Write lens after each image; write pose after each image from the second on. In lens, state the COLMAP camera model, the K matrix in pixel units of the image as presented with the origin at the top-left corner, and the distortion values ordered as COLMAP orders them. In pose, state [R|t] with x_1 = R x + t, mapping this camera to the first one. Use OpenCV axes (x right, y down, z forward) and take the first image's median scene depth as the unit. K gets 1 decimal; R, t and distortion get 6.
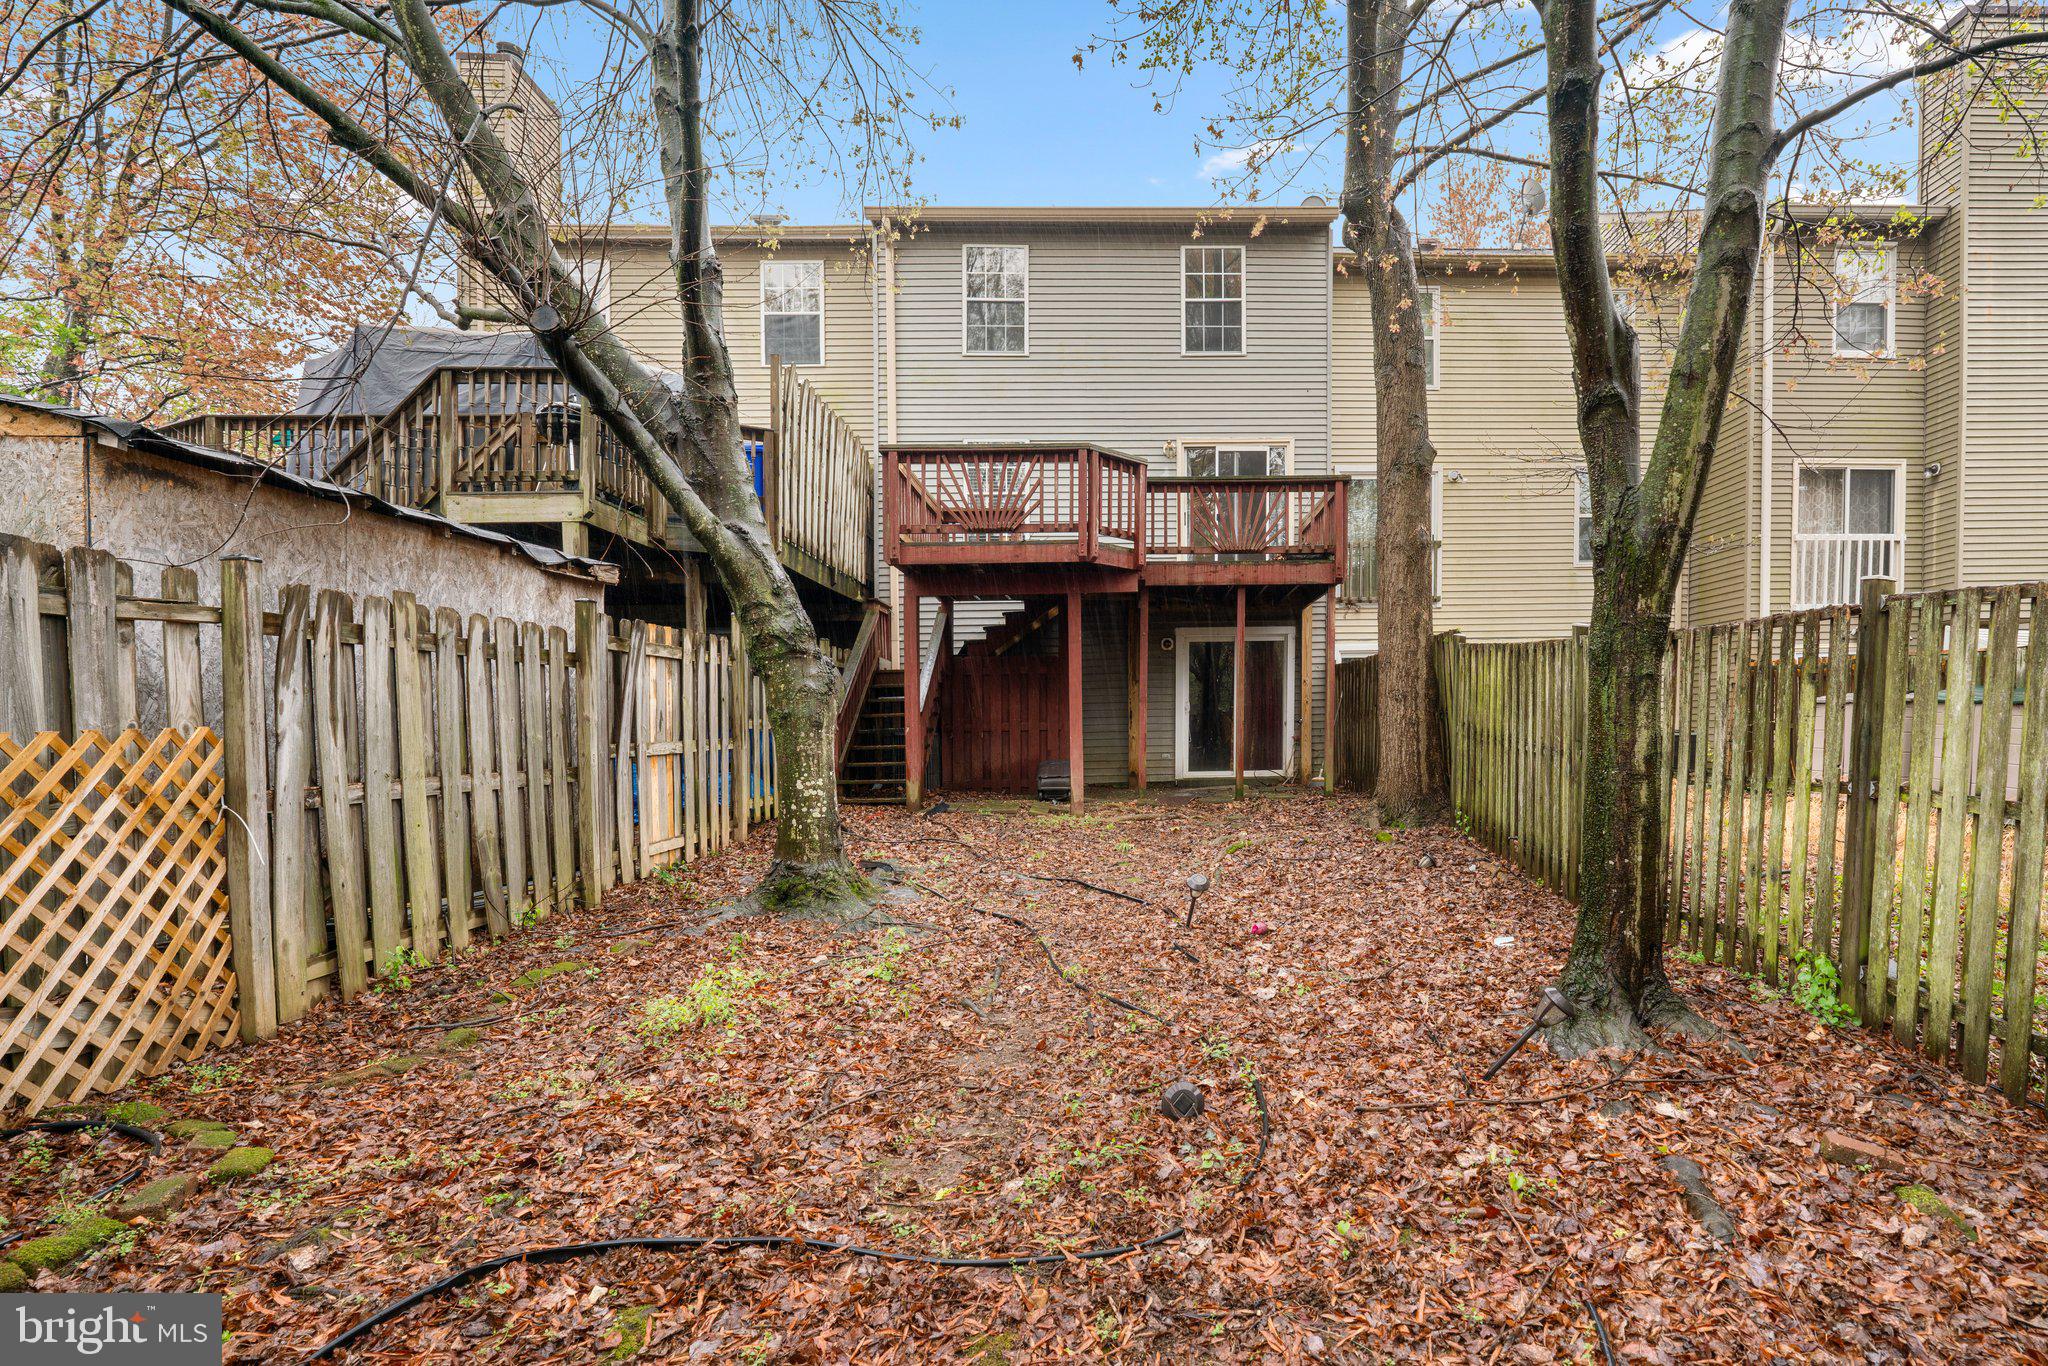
lens RADIAL K [[917.6, 0, 1211.3], [0, 917.6, 759.8], [0, 0, 1]] dist [-0.004649, 0.000047]
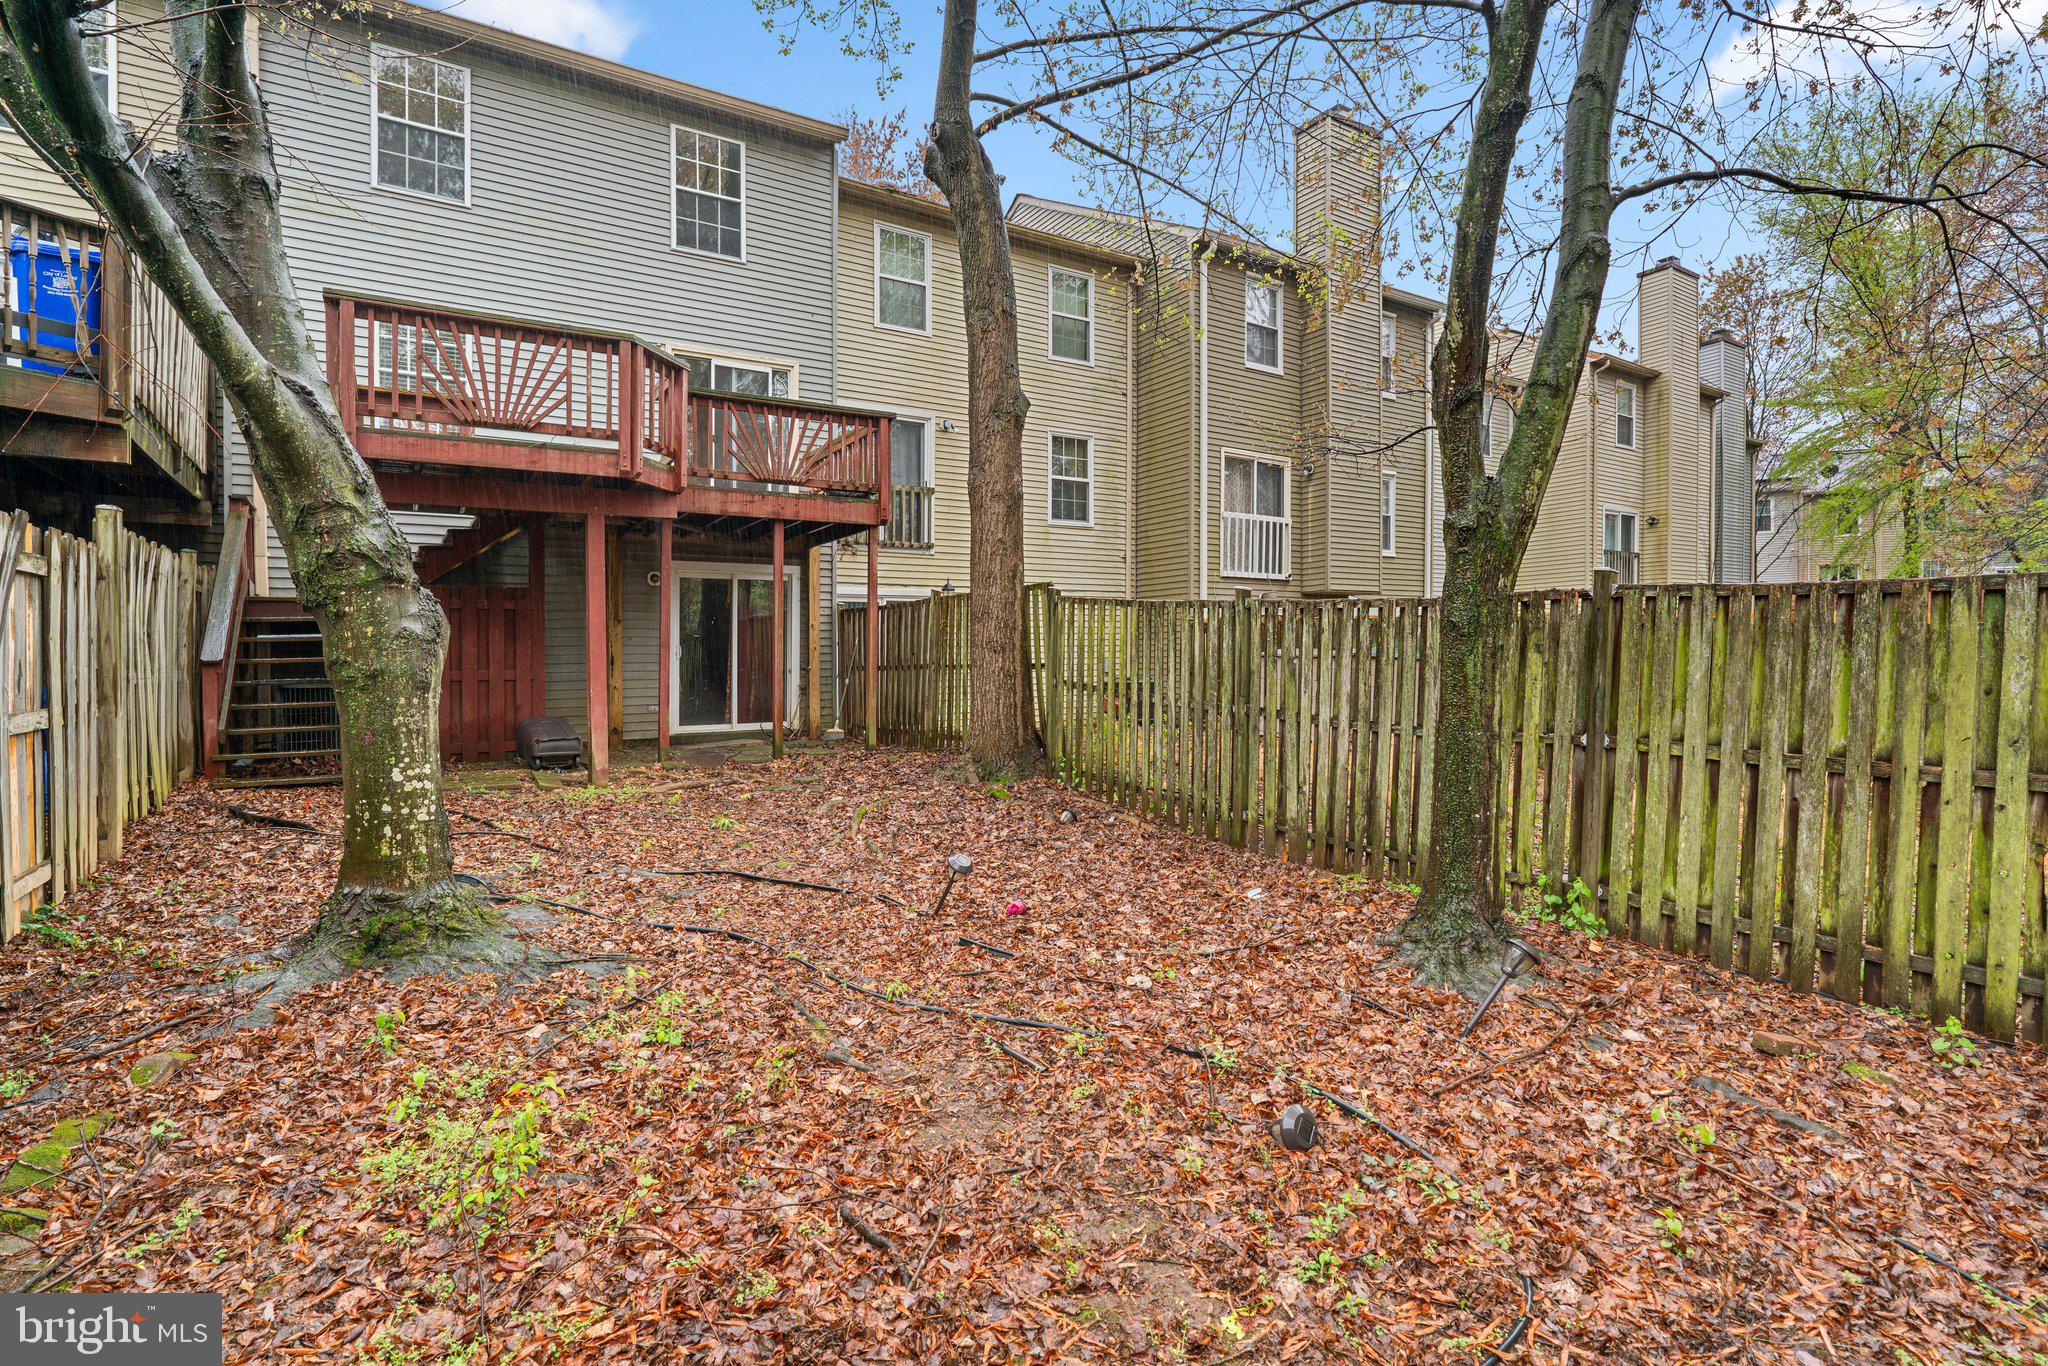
lens RADIAL K [[924.1, 0, 1011.2], [0, 924.1, 689.9], [0, 0, 1]] dist [-0.007974, 0.000707]
pose [[0.881922, -0.008476, 0.471318, -0.223711], [0.013690, 0.999877, -0.007636, -0.014765], [-0.471196, 0.013187, 0.881930, 0.111365]]
